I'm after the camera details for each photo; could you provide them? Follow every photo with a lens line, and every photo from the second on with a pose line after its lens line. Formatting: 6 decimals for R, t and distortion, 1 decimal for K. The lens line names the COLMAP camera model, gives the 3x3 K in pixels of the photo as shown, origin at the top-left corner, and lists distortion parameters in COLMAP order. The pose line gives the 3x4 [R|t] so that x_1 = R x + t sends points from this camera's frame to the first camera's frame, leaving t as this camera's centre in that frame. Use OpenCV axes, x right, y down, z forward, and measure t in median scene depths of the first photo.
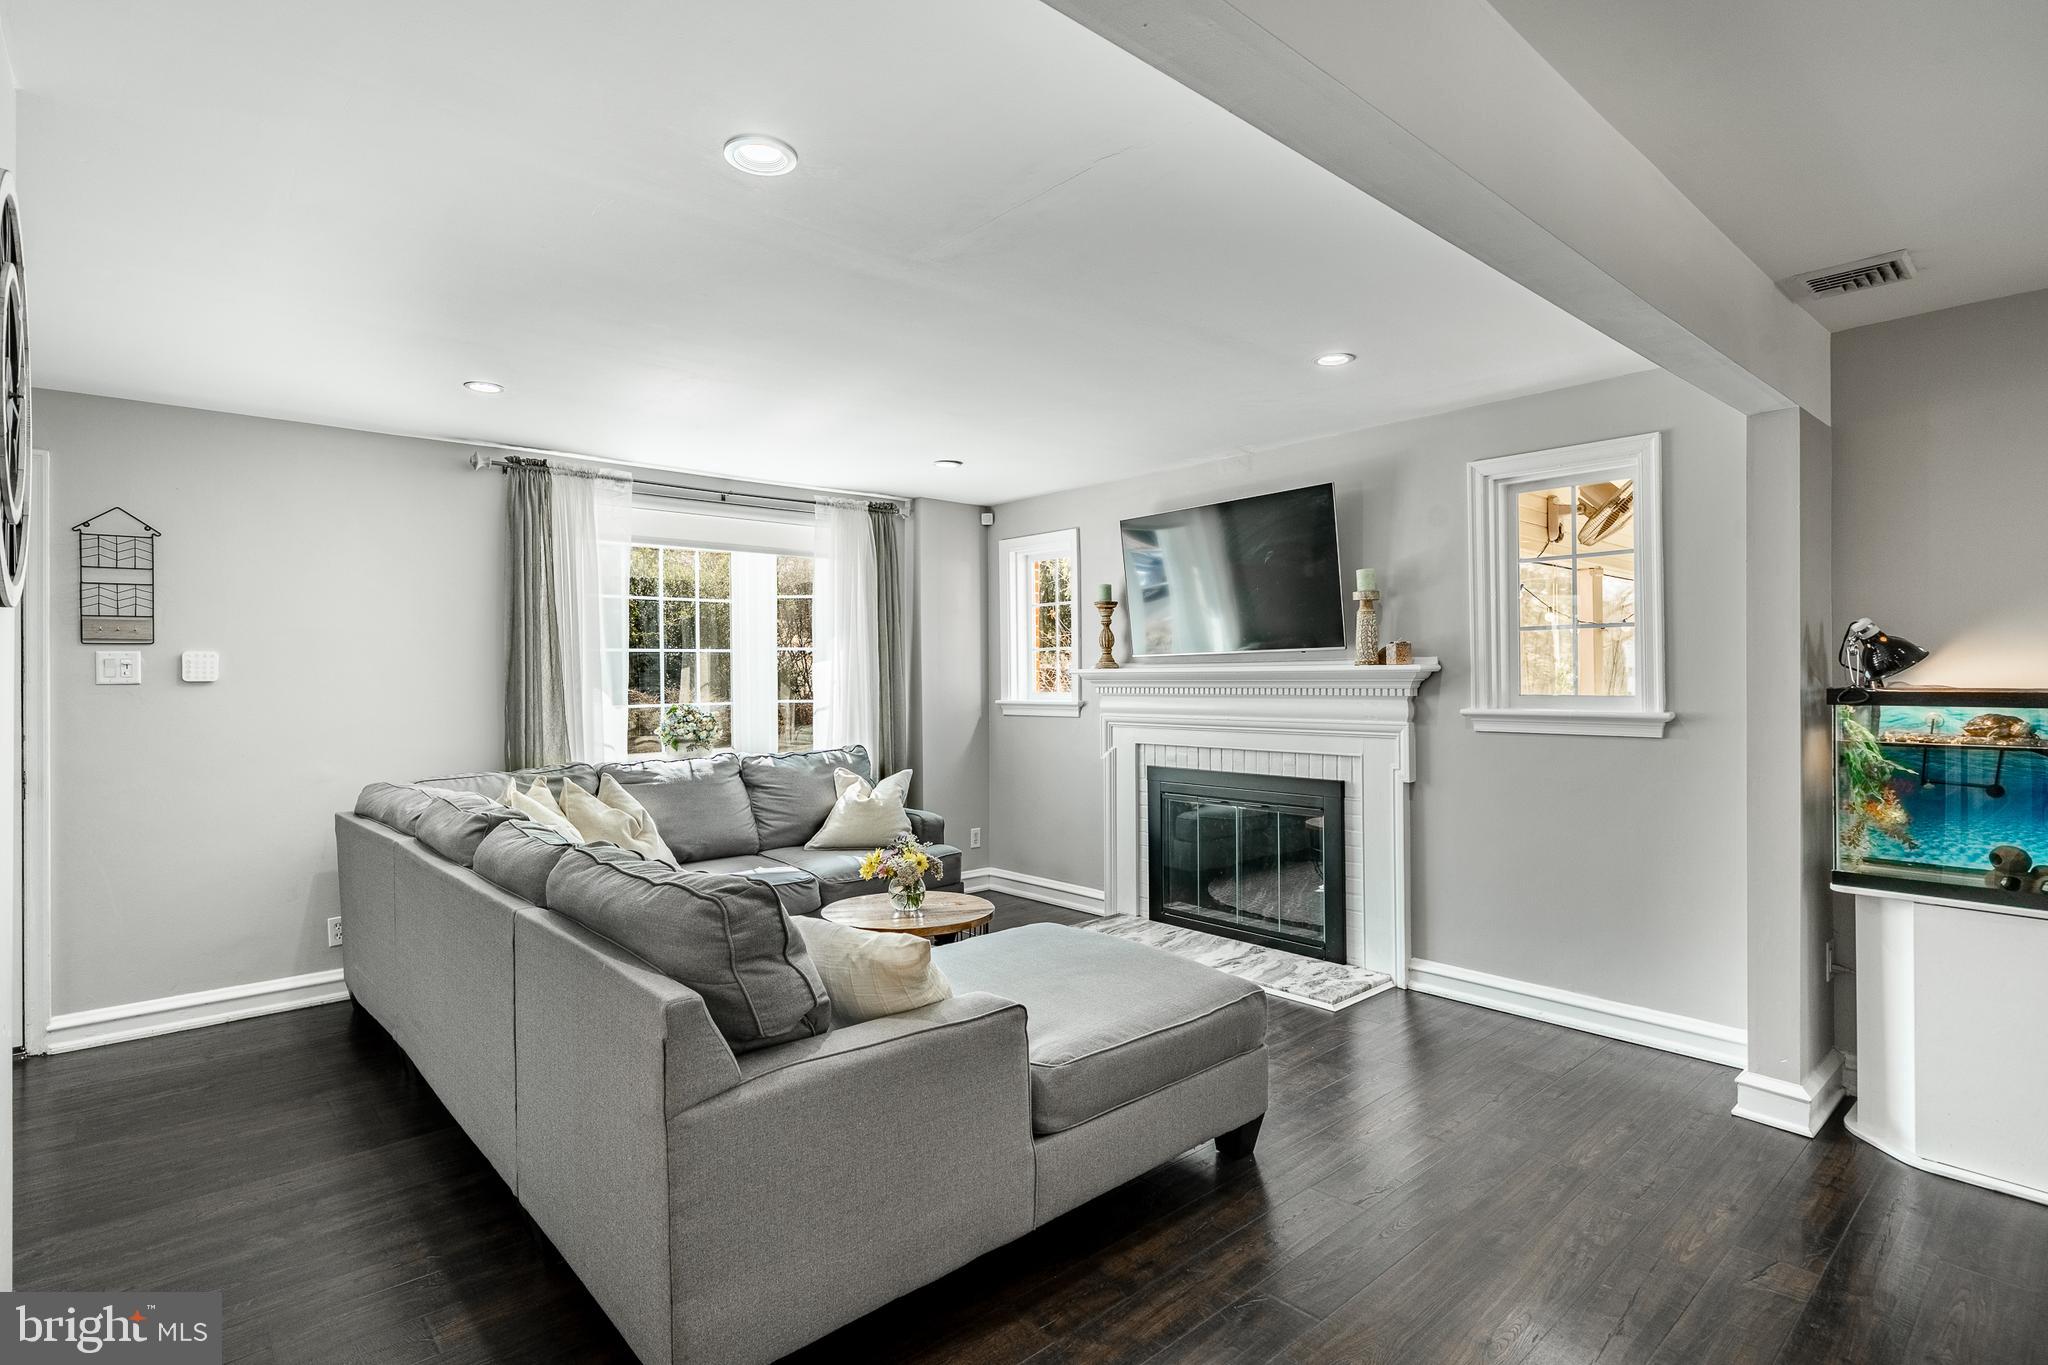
lens RADIAL K [[1017.5, 0, 999.1], [0, 1017.5, 672.5], [0, 0, 1]] dist [-0.001667, -0.000375]
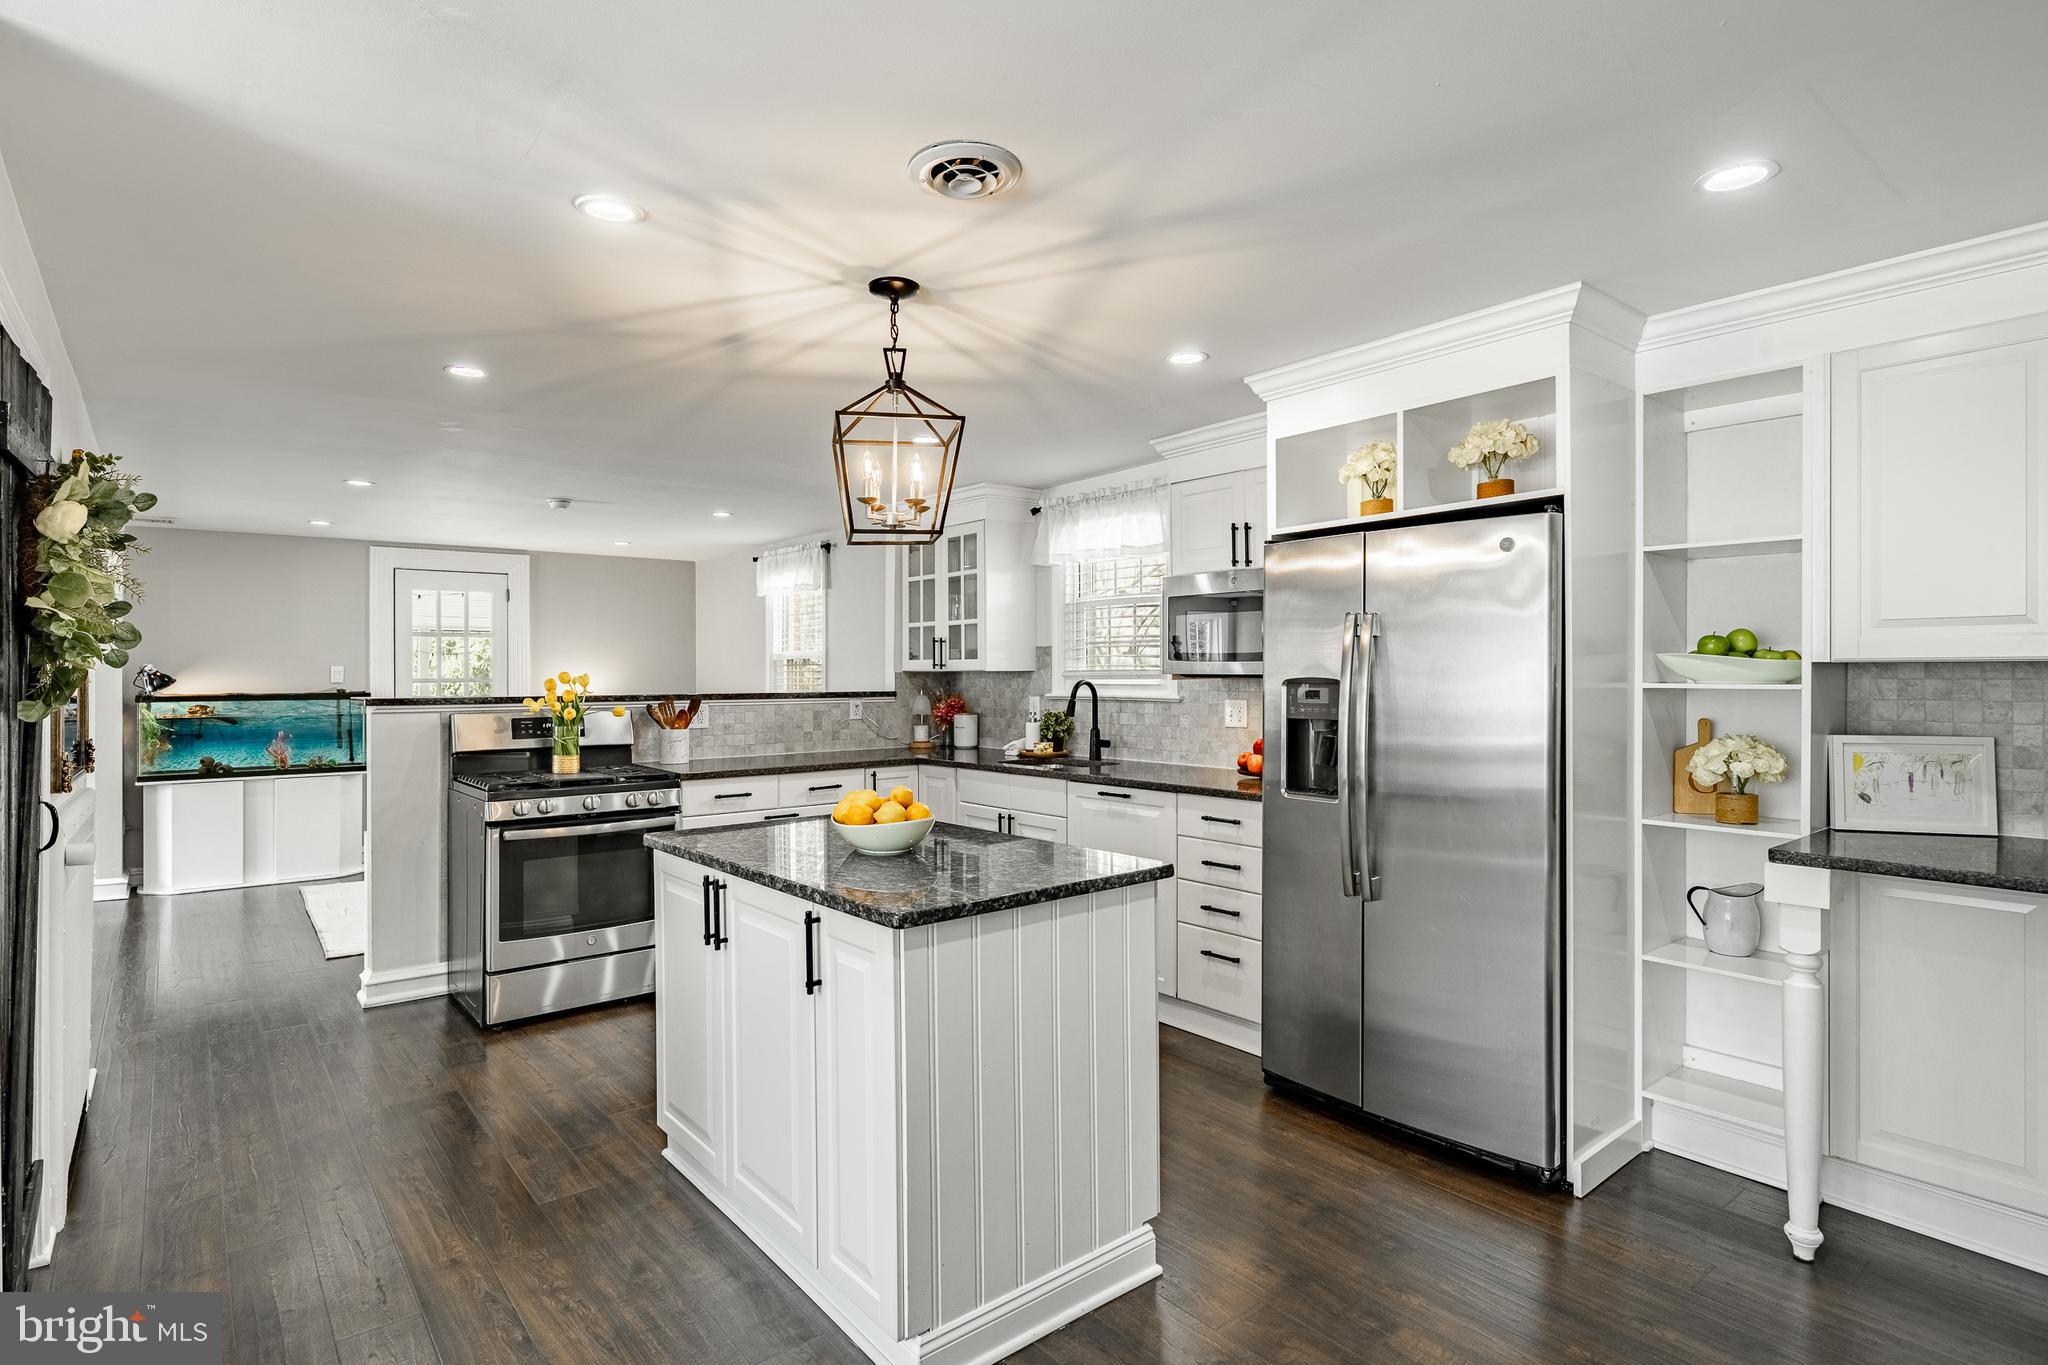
lens RADIAL K [[1049.3, 0, 1011.7], [0, 1049.3, 665.9], [0, 0, 1]] dist [0.001287, 0.000069]
pose [[0.036254, 0.010312, 0.999289, -0.942290], [0.000890, 0.999946, -0.010351, -0.015726], [-0.999342, 0.001265, 0.036243, -0.669914]]
